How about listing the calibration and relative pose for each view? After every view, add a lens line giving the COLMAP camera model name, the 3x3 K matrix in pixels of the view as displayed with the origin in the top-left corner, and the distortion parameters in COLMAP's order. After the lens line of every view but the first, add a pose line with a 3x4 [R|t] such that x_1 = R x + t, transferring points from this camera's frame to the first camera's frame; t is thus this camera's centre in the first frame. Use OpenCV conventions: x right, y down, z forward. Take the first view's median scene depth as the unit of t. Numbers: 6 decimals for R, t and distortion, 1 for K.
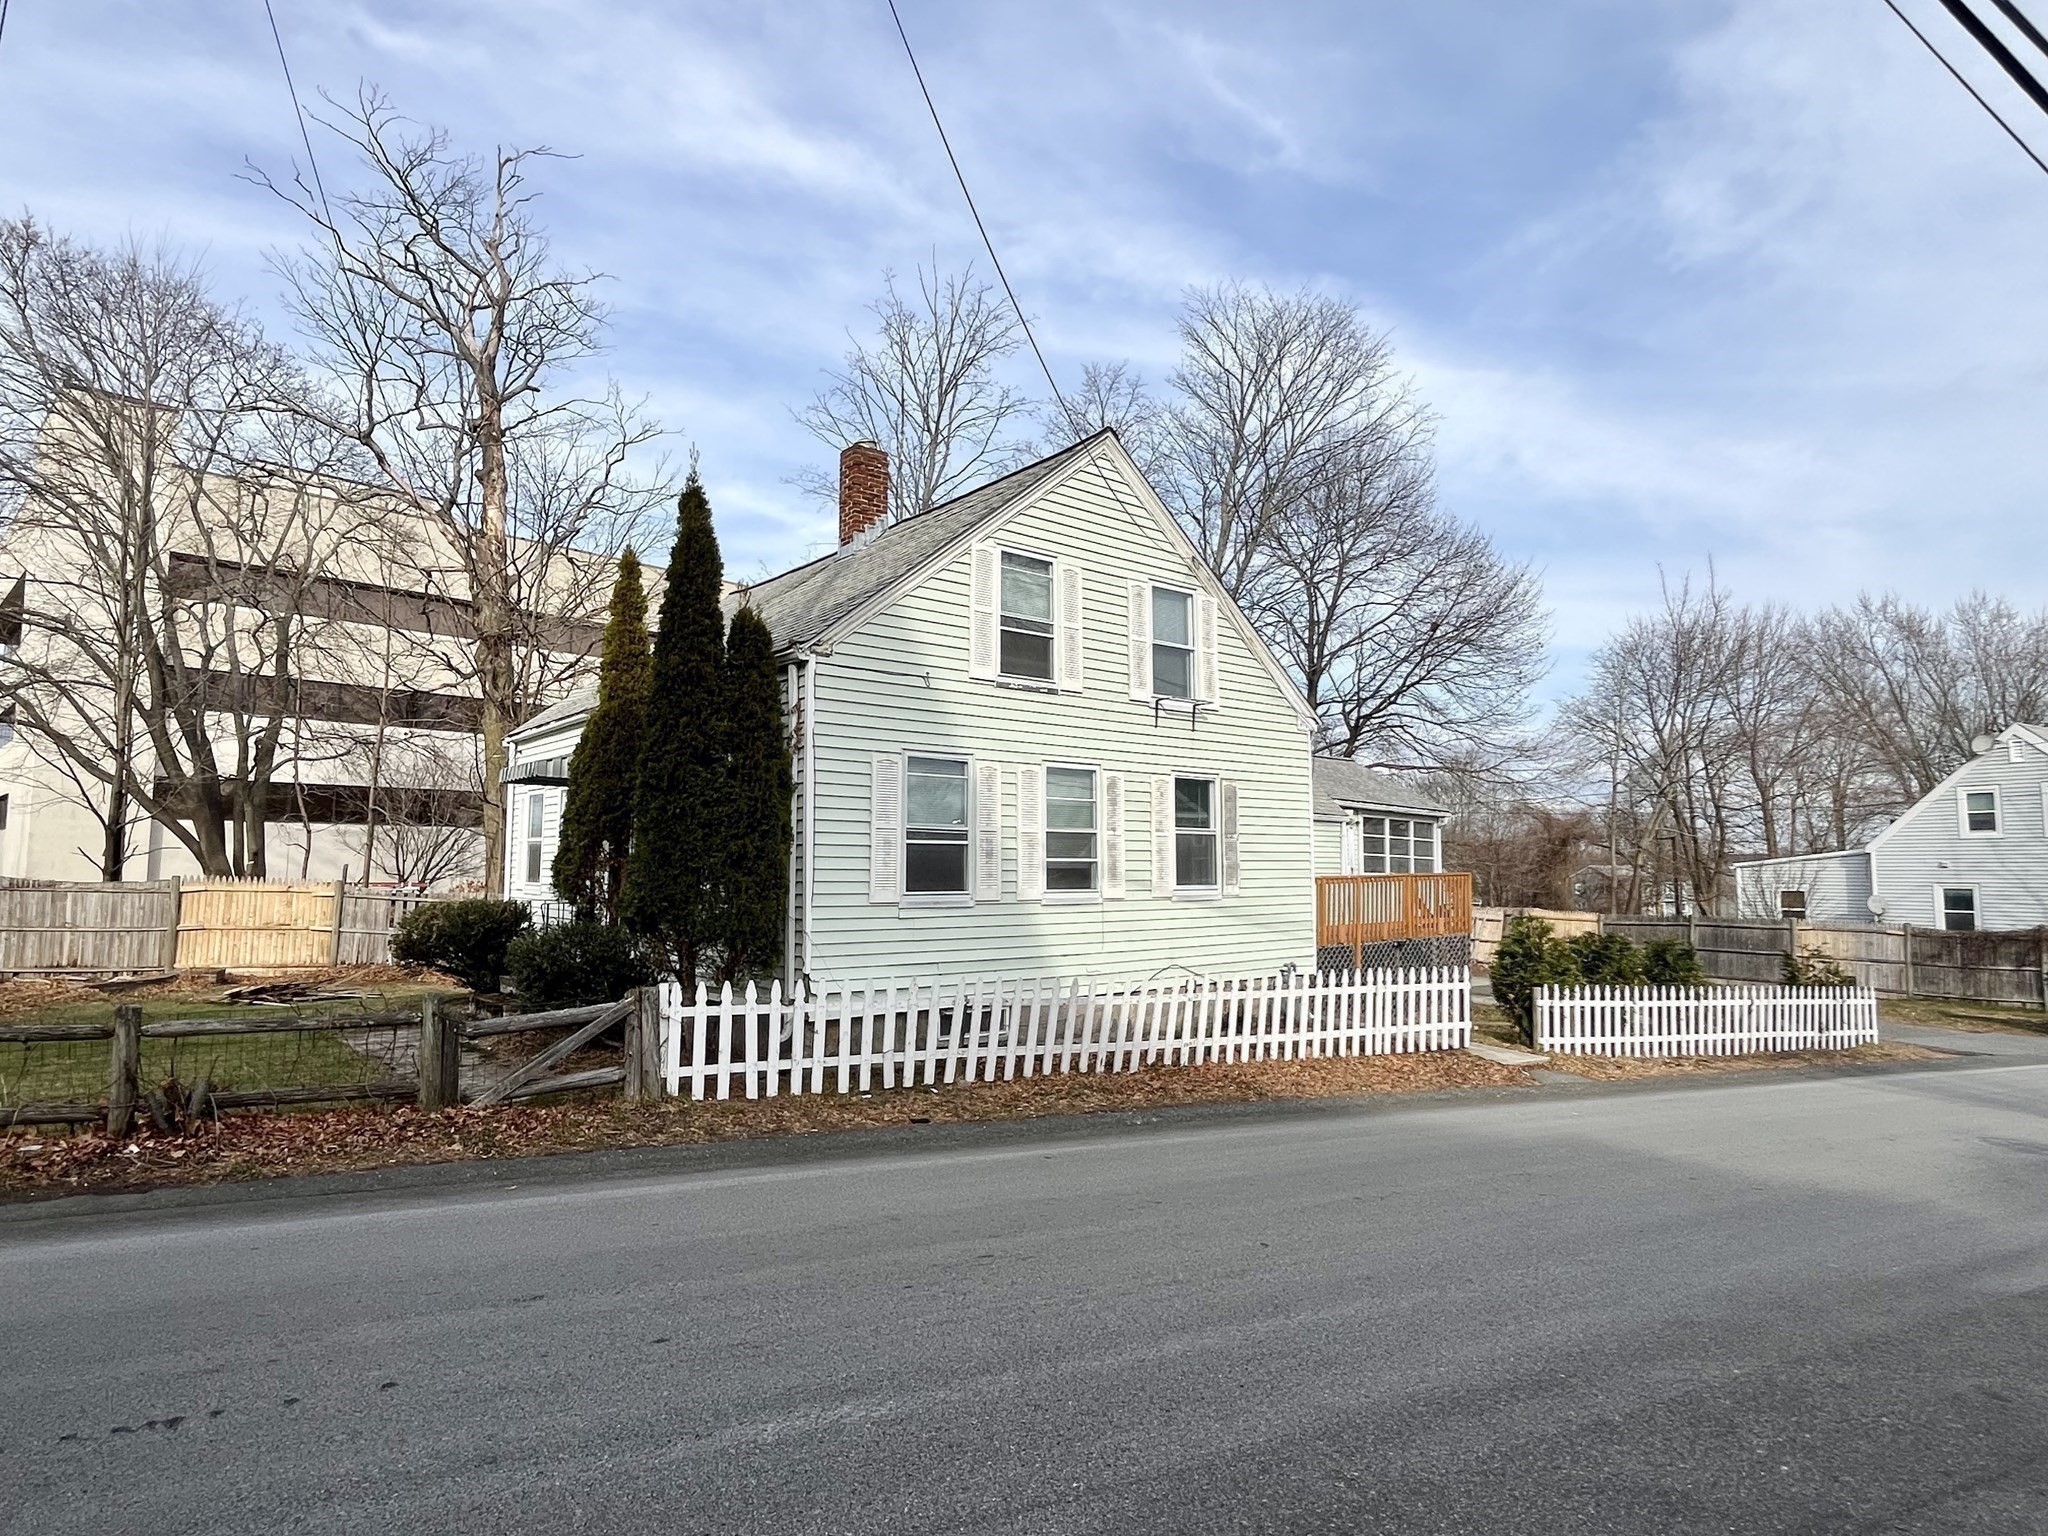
lens RADIAL K [[1130.7, 0, 1024.0], [0, 1130.7, 768.0], [0, 0, 1]] dist [-0.002697, -0.001297]
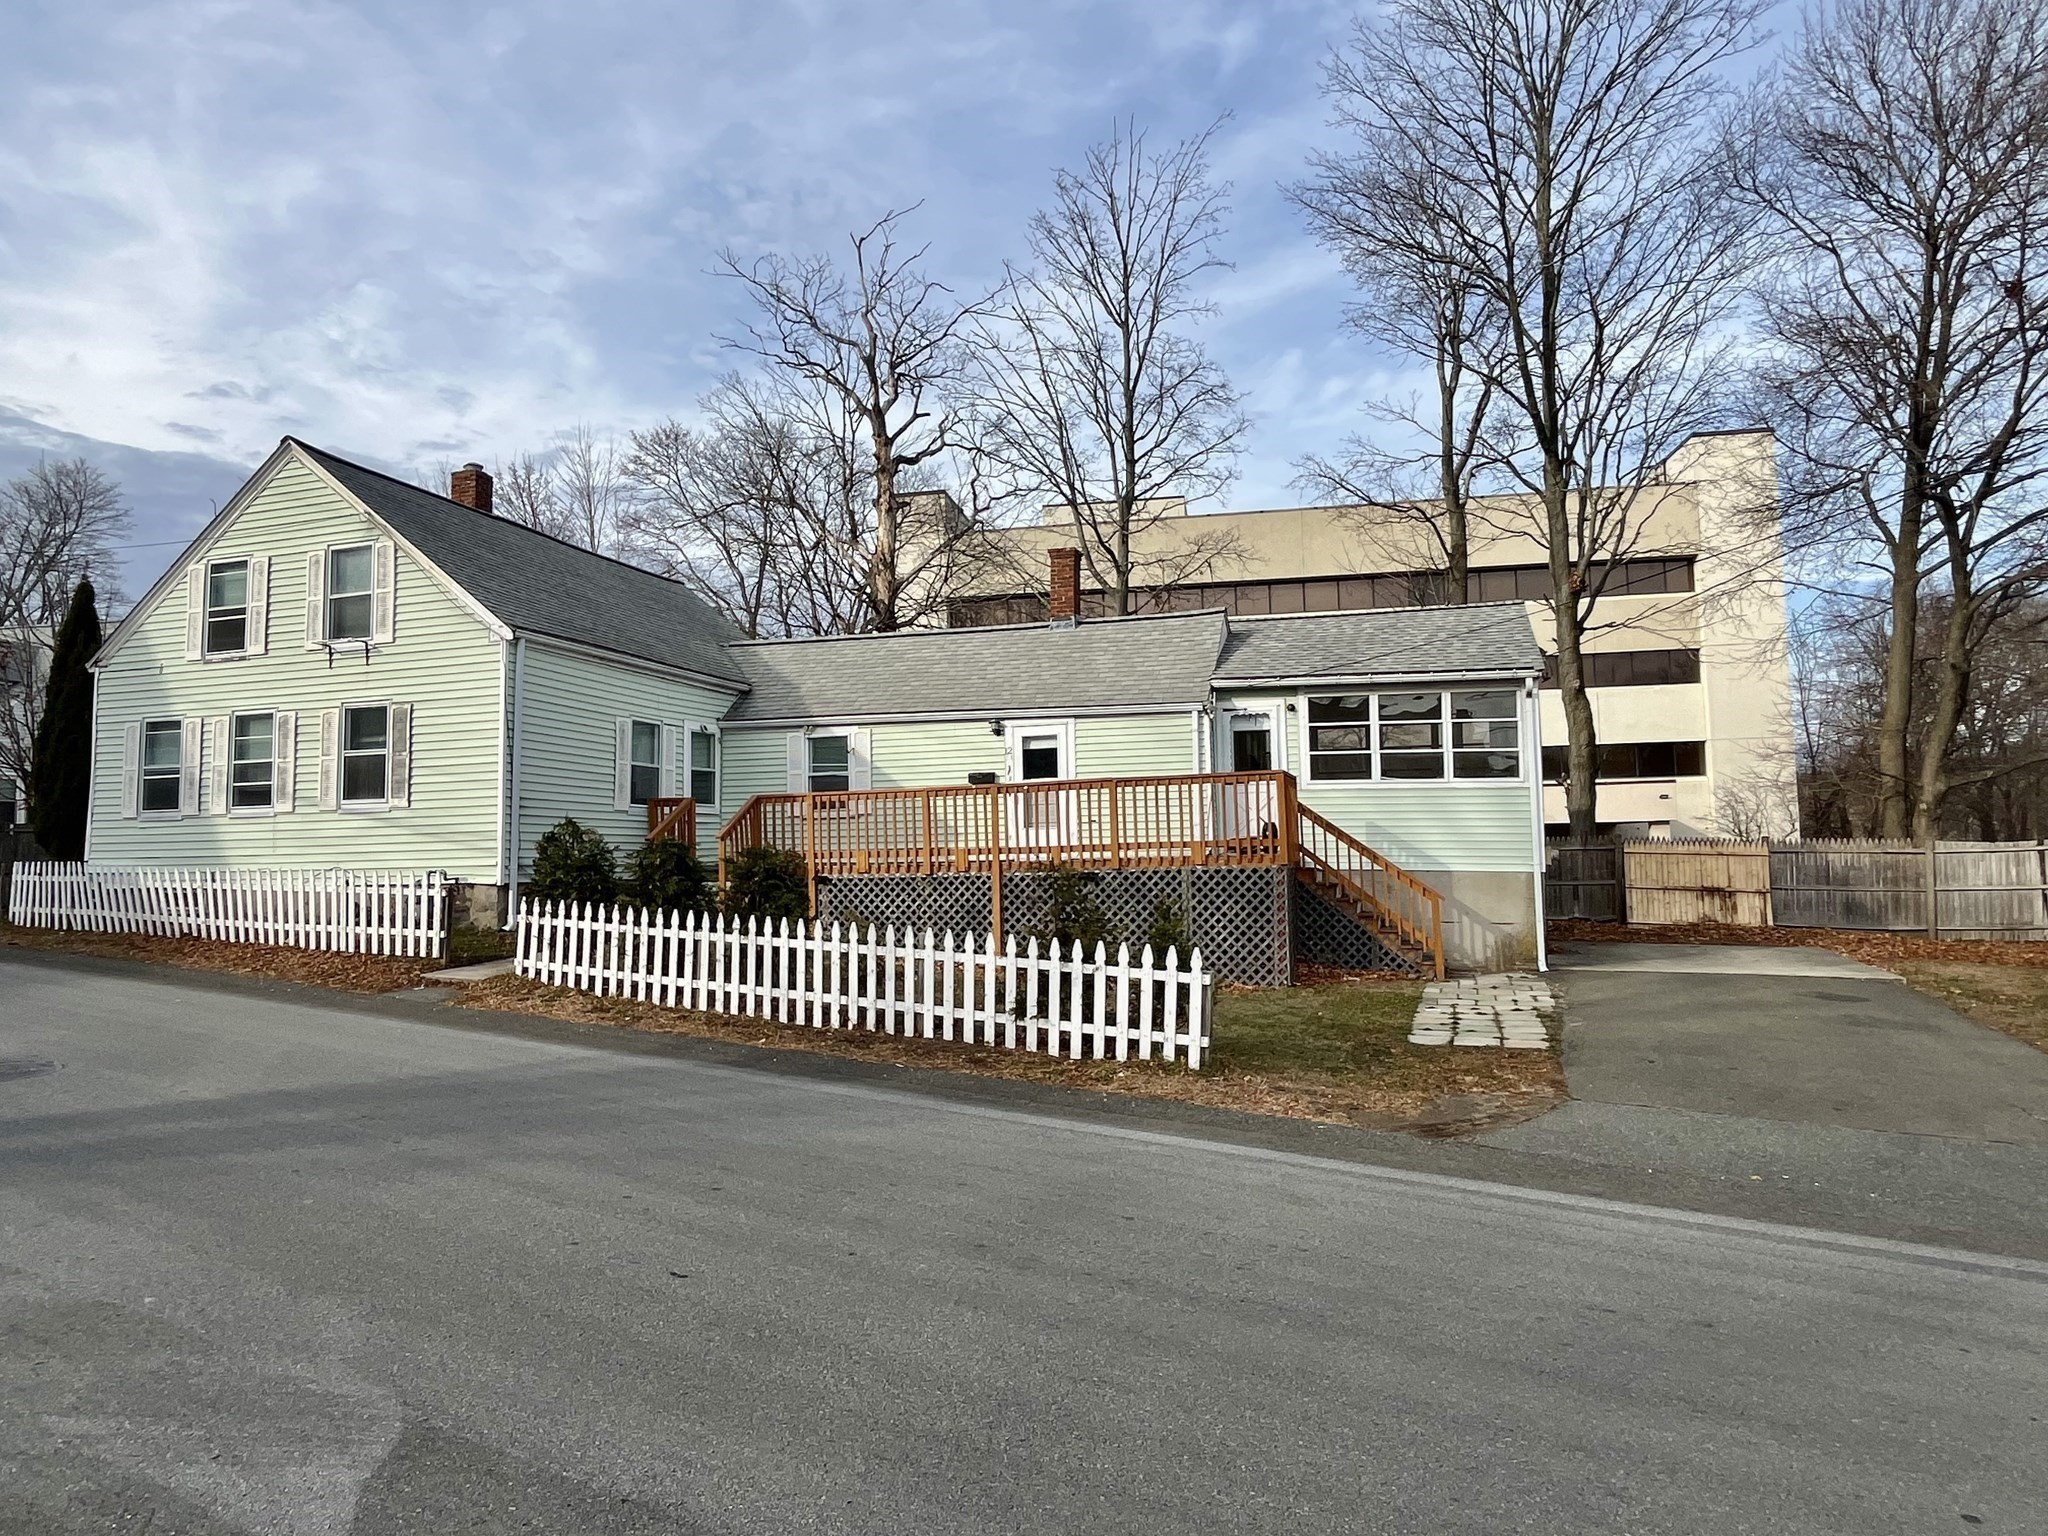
lens RADIAL K [[1288.5, 0, 1024.0], [0, 1288.5, 768.0], [0, 0, 1]] dist [-0.003808, -0.000523]
pose [[0.520113, -0.075999, -0.850710, 1.675742], [0.089387, 0.995407, -0.034276, 0.182994], [0.849407, -0.058215, 0.524517, 0.923677]]
